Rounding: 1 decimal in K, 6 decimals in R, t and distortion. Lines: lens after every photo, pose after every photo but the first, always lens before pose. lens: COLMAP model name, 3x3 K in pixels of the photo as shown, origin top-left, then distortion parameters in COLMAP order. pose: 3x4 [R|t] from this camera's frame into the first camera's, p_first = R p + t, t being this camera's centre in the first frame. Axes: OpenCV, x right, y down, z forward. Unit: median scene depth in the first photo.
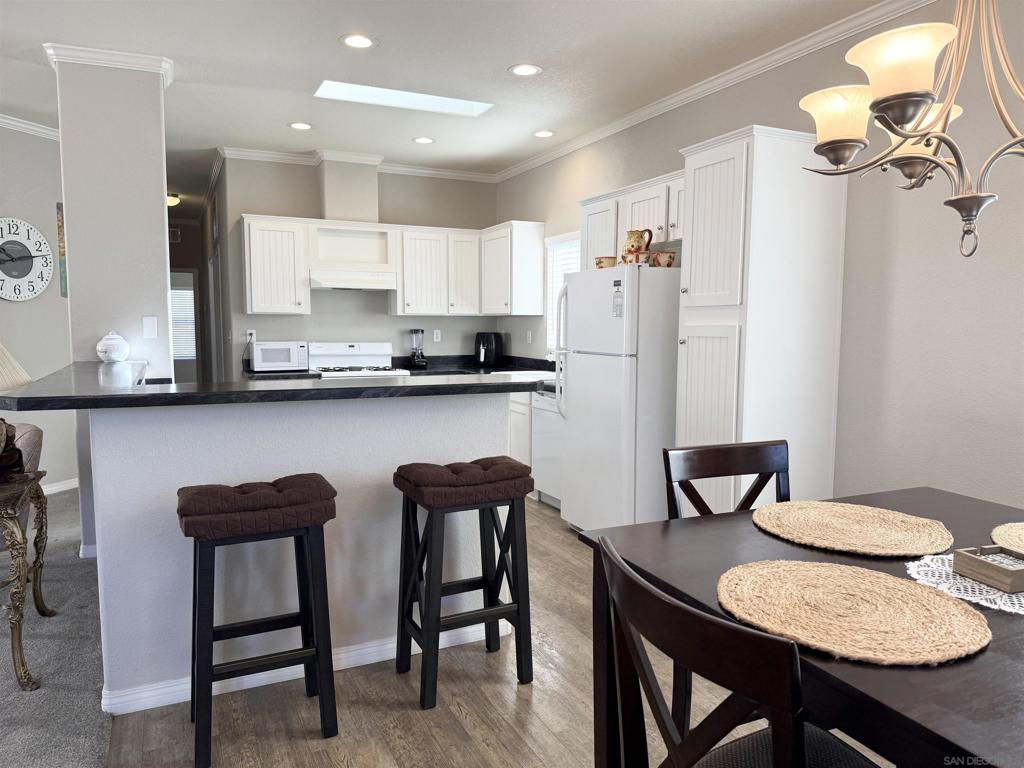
lens RADIAL K [[704.6, 0, 512.0], [0, 704.6, 384.0], [0, 0, 1]] dist [-0.003190, -0.002870]
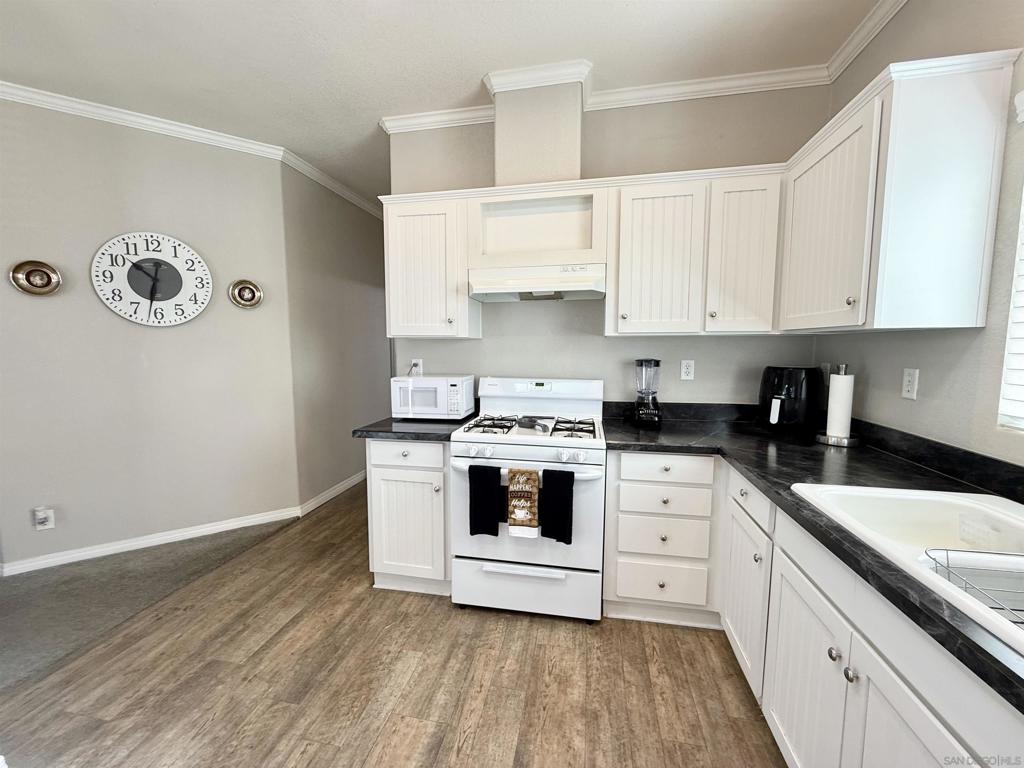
lens RADIAL K [[406.3, 0, 512.0], [0, 406.3, 384.0], [0, 0, 1]] dist [0.001024, 0.000148]
pose [[0.803844, 0.049933, -0.592741, -0.023835], [-0.046458, 0.998697, 0.021126, -0.063334], [0.593023, 0.010555, 0.805116, 0.705022]]
